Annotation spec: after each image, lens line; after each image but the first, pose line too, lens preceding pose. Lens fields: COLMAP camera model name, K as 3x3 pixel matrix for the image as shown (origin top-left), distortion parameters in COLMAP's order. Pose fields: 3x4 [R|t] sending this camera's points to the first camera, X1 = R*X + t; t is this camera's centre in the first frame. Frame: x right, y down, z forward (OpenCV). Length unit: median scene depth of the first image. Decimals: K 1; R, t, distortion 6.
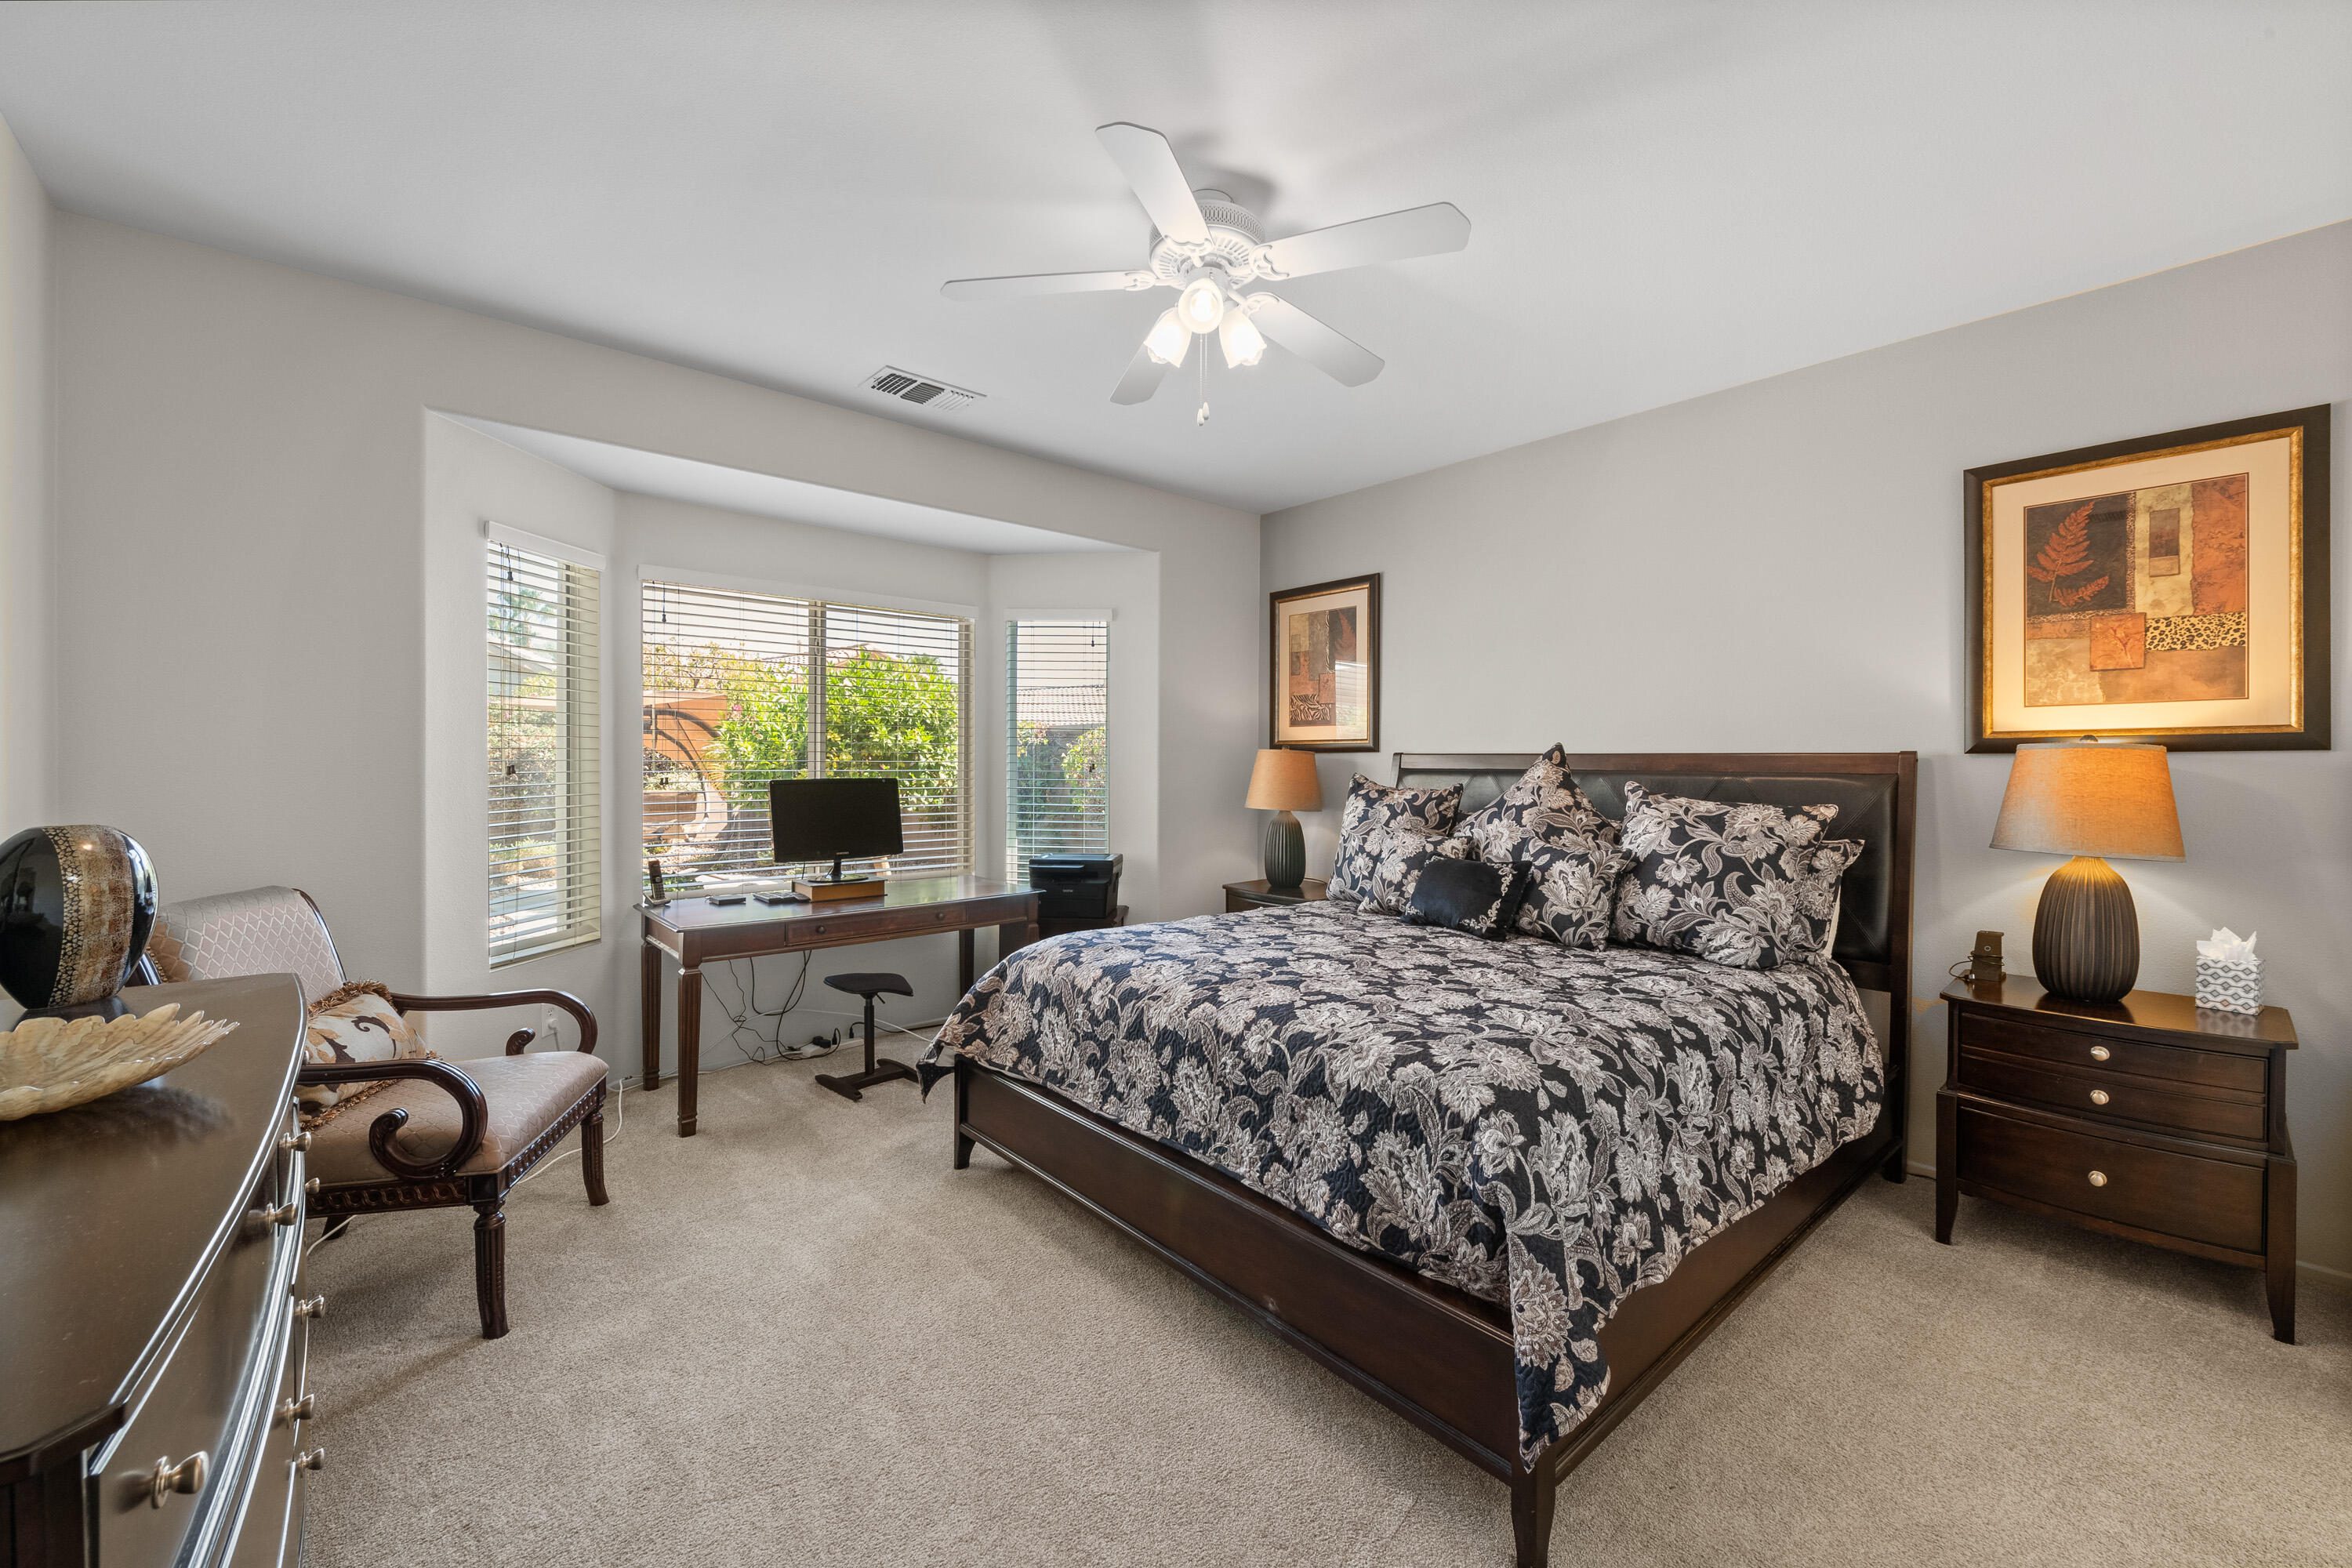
lens RADIAL K [[954.1, 0, 1191.8], [0, 954.1, 745.6], [0, 0, 1]] dist [-0.010452, -0.000324]
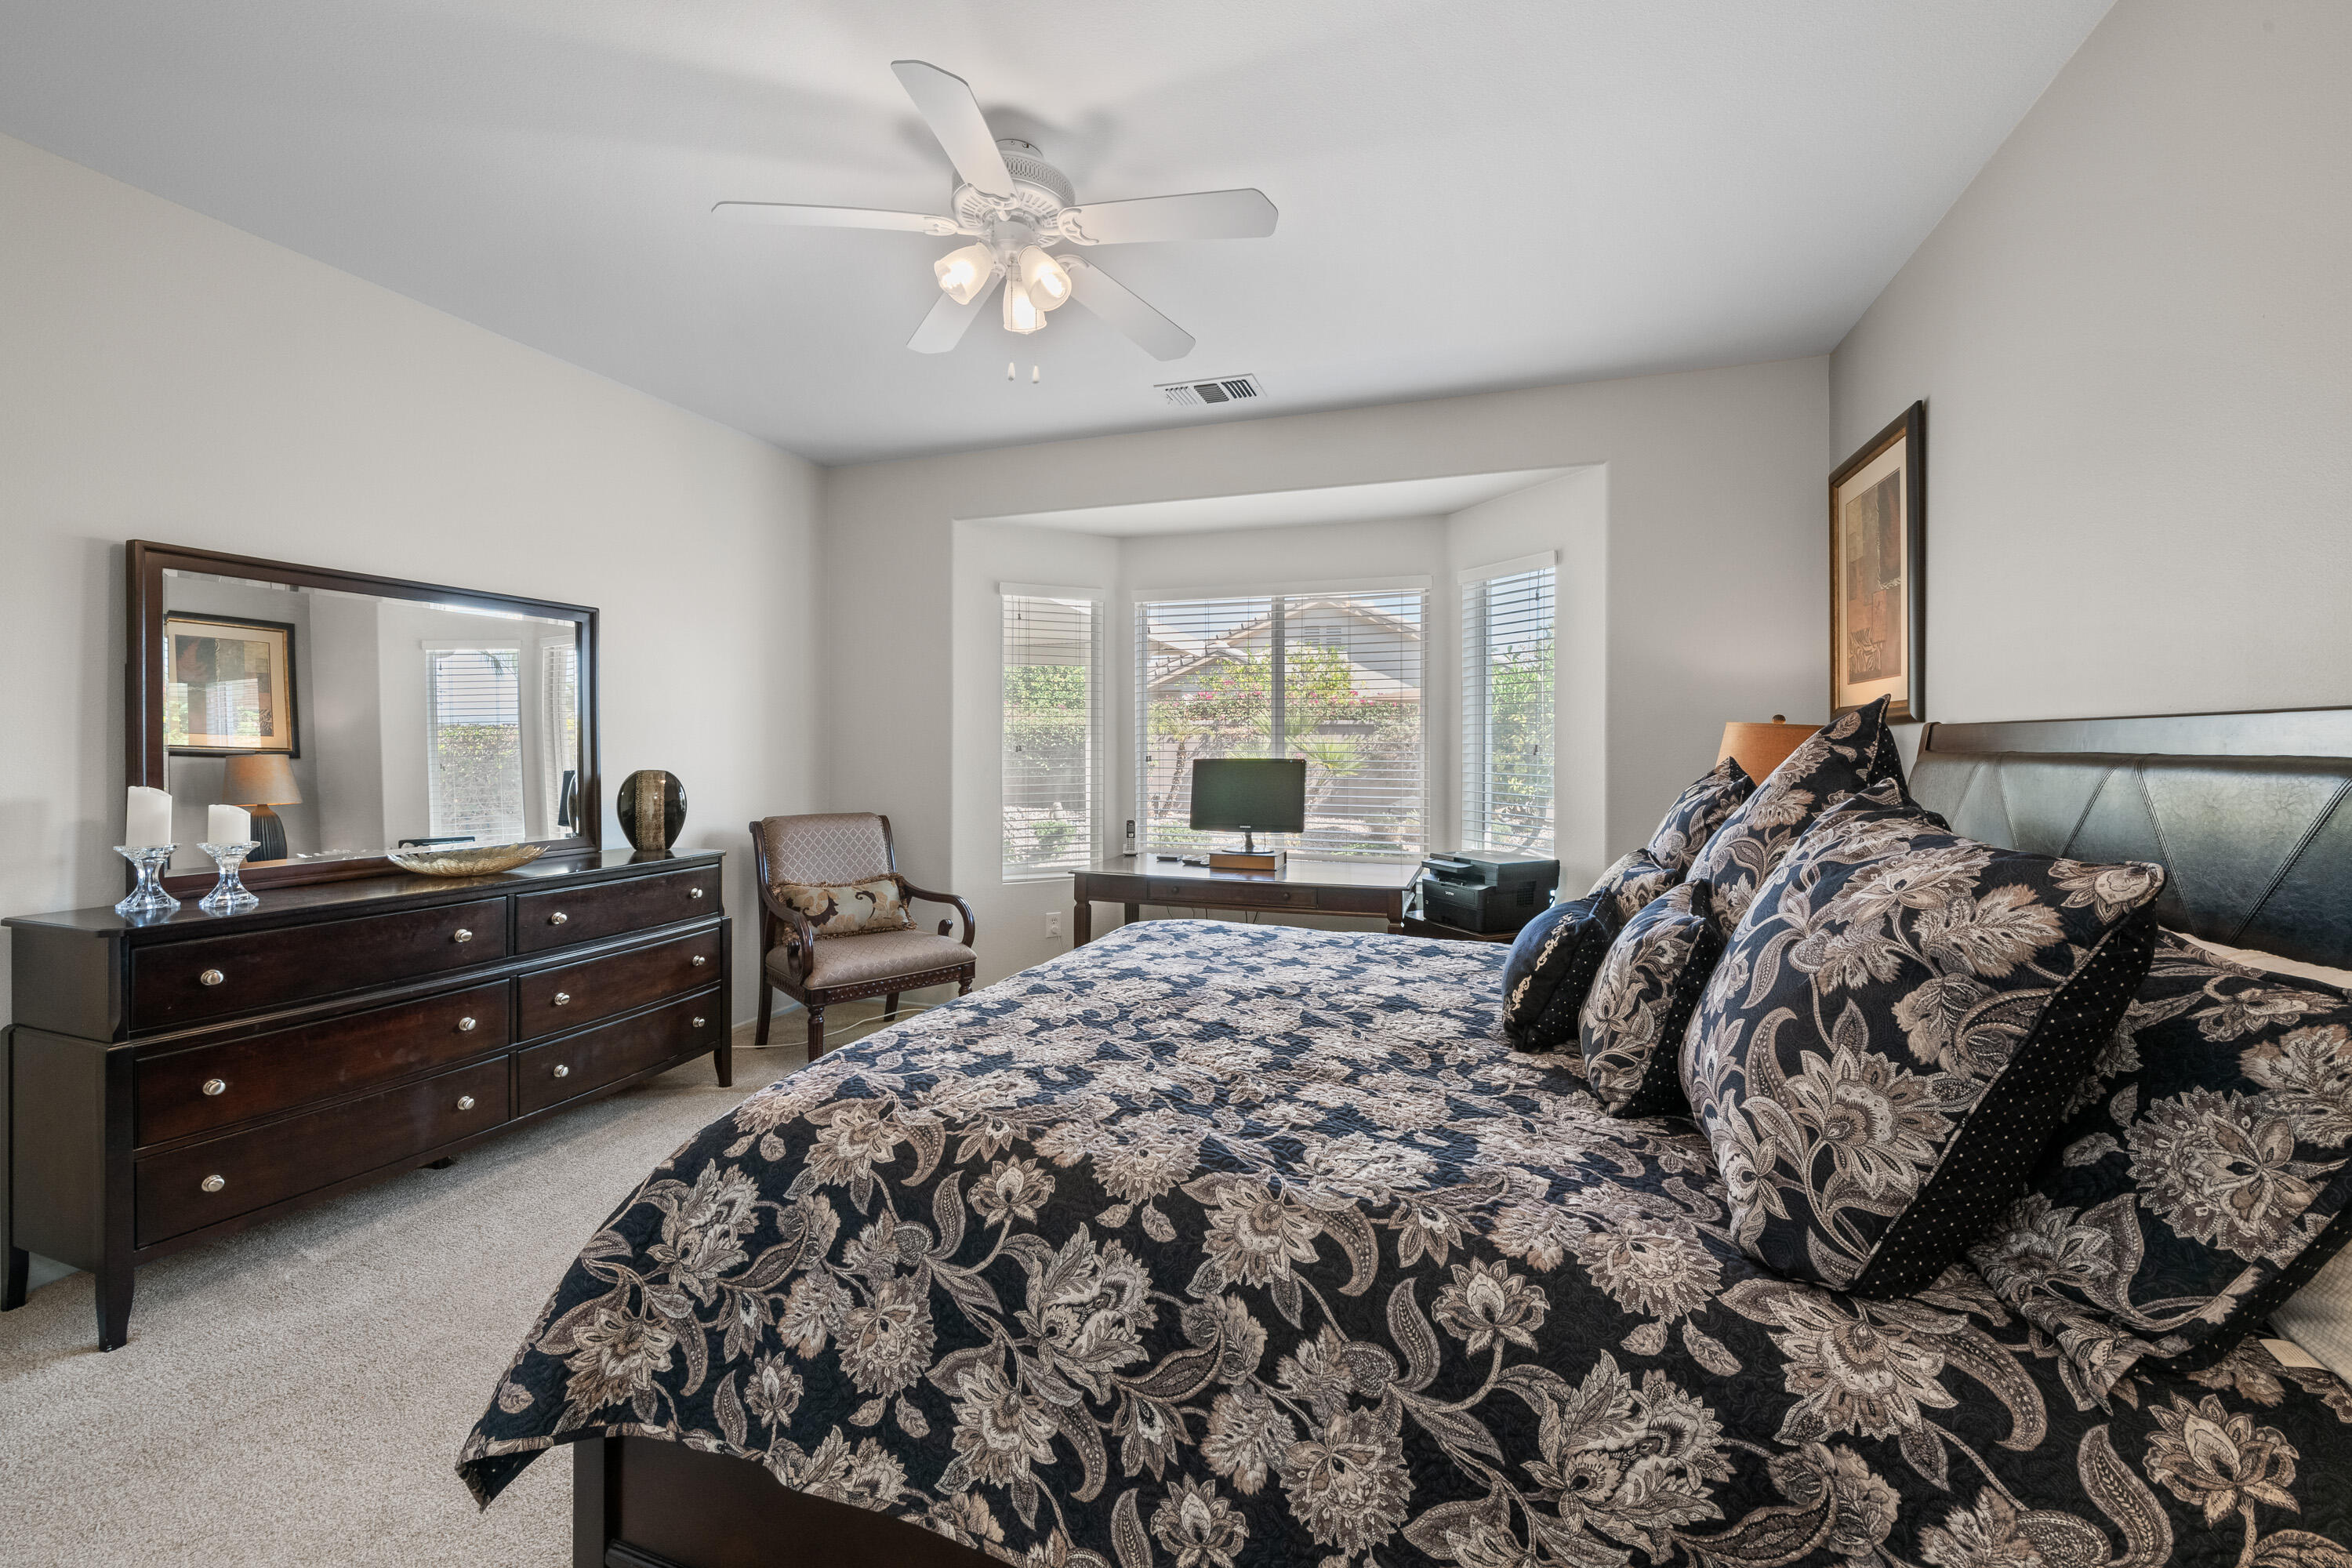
lens RADIAL K [[934.6, 0, 1177.0], [0, 934.6, 754.1], [0, 0, 1]] dist [-0.015531, -0.000507]
pose [[0.484643, 0.004469, -0.874701, 0.586670], [0.017022, 0.999749, 0.014539, 0.013590], [0.874547, -0.021935, 0.484445, 0.445991]]
